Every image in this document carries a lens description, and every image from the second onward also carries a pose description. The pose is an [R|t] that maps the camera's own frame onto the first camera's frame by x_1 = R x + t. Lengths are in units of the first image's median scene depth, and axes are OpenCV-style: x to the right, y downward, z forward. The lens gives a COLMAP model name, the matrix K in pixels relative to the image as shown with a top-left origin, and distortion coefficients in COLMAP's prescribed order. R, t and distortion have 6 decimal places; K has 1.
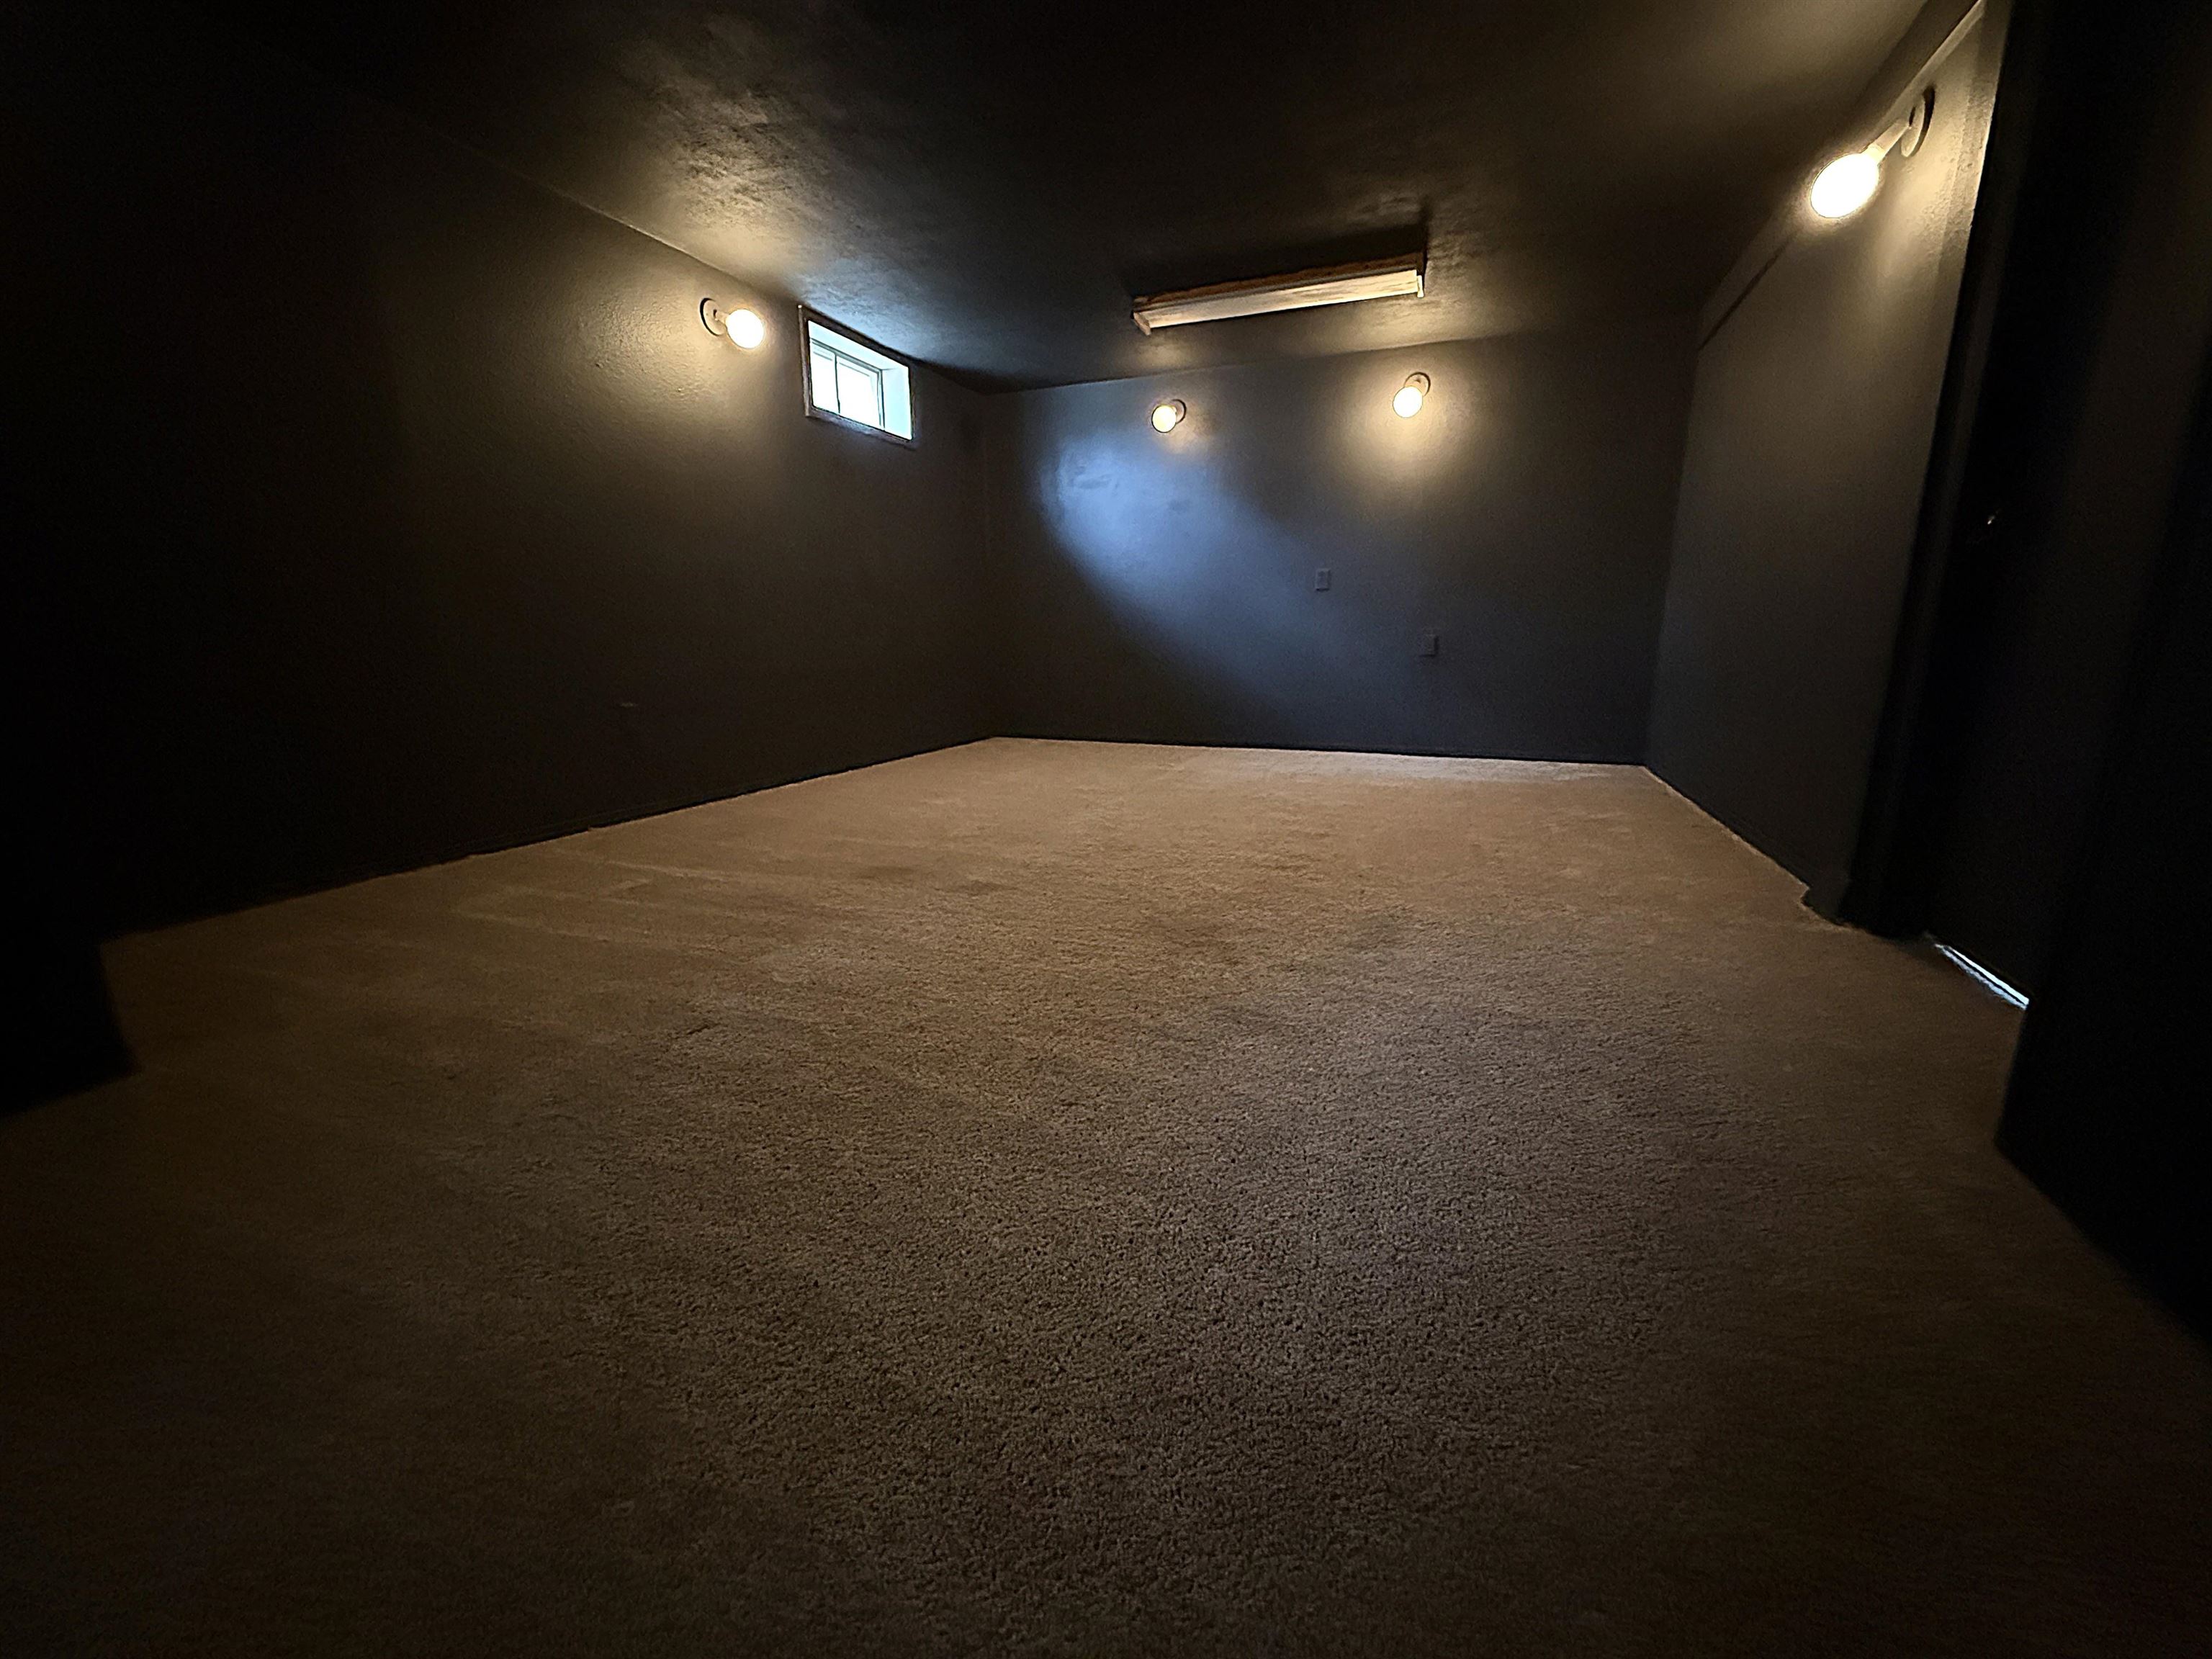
lens RADIAL K [[871.6, 0, 1103.1], [0, 871.6, 834.9], [0, 0, 1]] dist [0.001194, -0.000333]
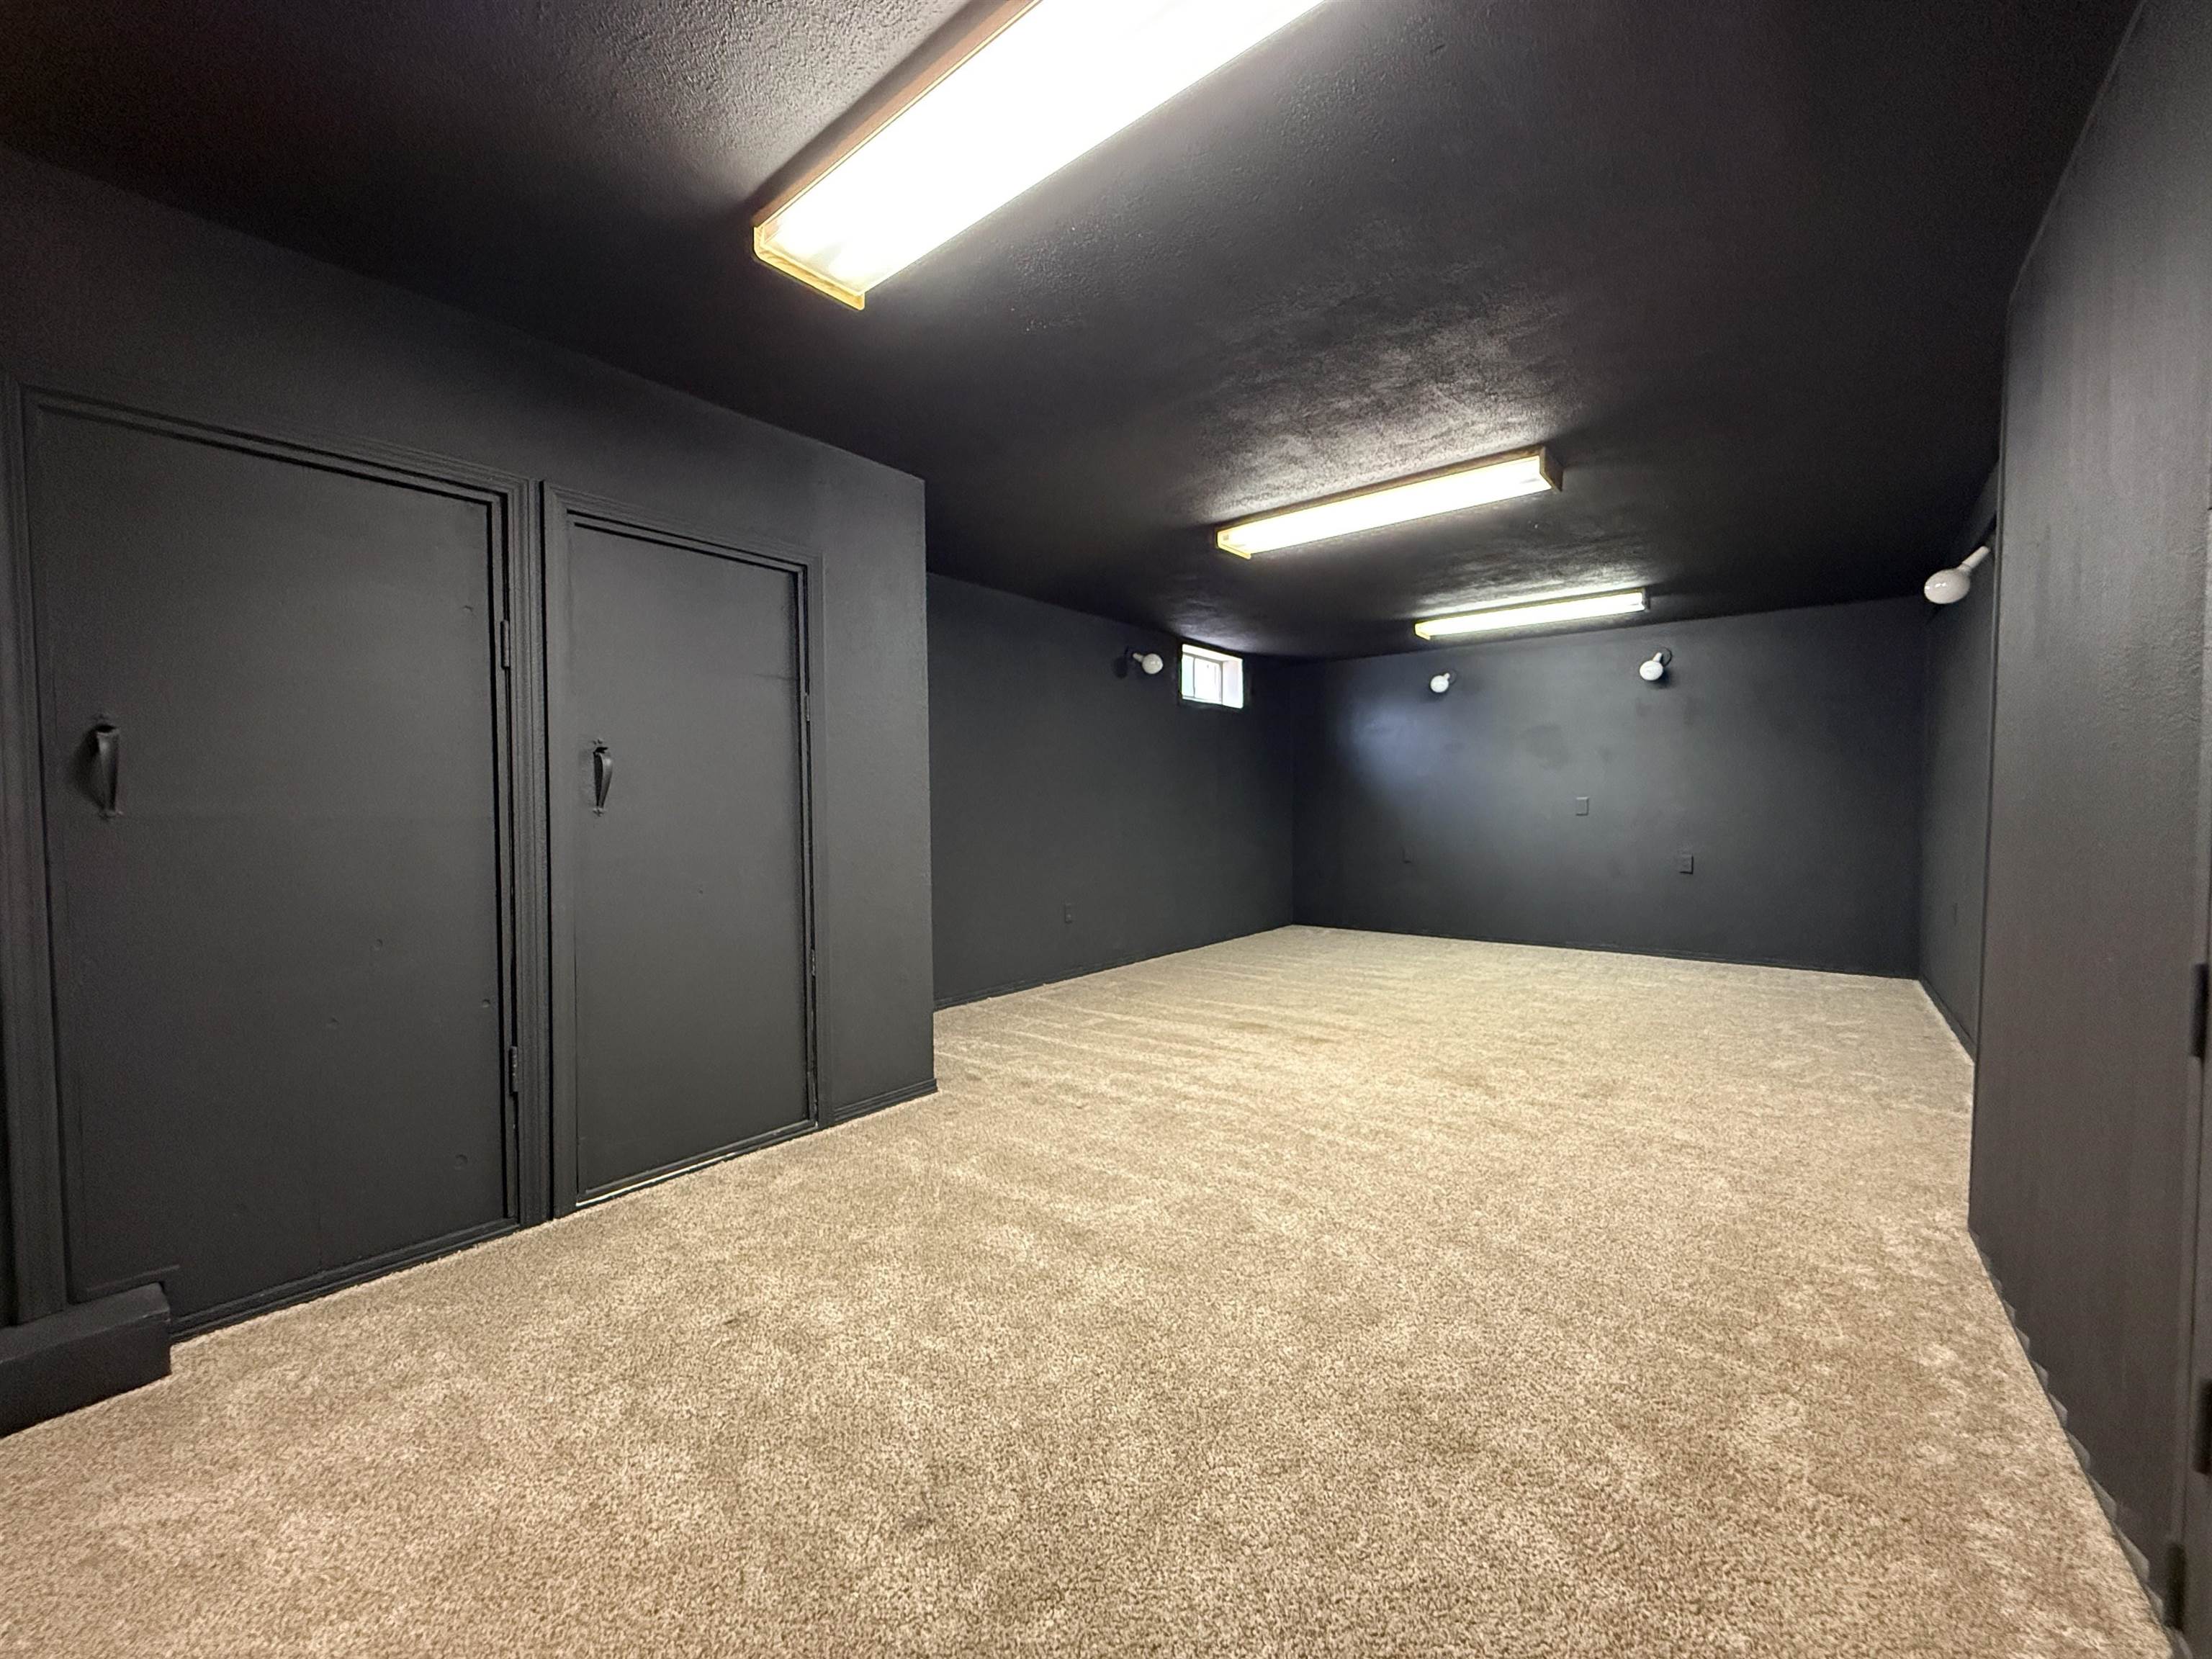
lens RADIAL K [[871.6, 0, 1103.1], [0, 871.6, 834.9], [0, 0, 1]] dist [0.001194, -0.000333]
pose [[0.956312, 0.006751, -0.292271, -0.063935], [-0.062867, 0.981093, -0.183041, 0.011828], [0.285509, 0.193419, 0.938655, -0.721691]]
